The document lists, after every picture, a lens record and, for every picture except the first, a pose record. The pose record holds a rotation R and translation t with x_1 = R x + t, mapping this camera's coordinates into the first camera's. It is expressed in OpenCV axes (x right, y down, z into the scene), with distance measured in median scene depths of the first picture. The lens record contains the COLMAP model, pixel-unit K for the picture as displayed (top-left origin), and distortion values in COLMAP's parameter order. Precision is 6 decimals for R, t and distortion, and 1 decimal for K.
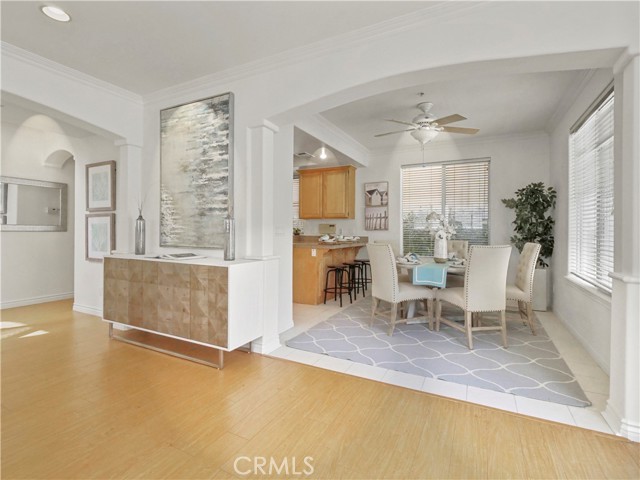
lens RADIAL K [[313.9, 0, 314.8], [0, 313.9, 230.4], [0, 0, 1]] dist [-0.001659, -0.002053]
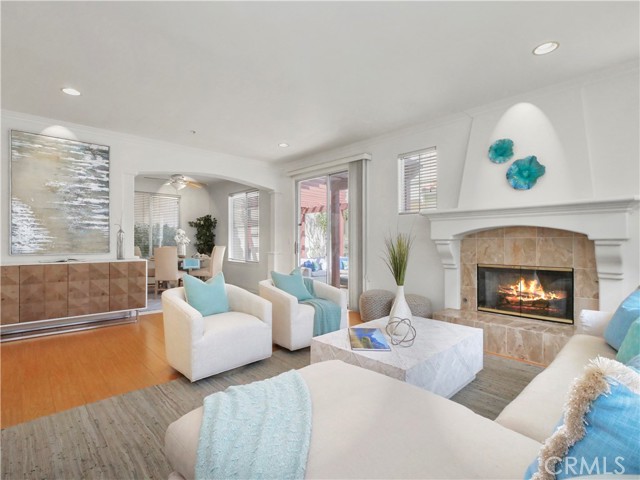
lens RADIAL K [[321.0, 0, 318.9], [0, 321.0, 239.5], [0, 0, 1]] dist [0.015413, 0.000163]
pose [[0.328320, -0.000331, 0.944566, -1.345126], [-0.000016, 1.000000, 0.000356, -0.002958], [-0.944567, -0.000132, 0.328320, -0.412491]]
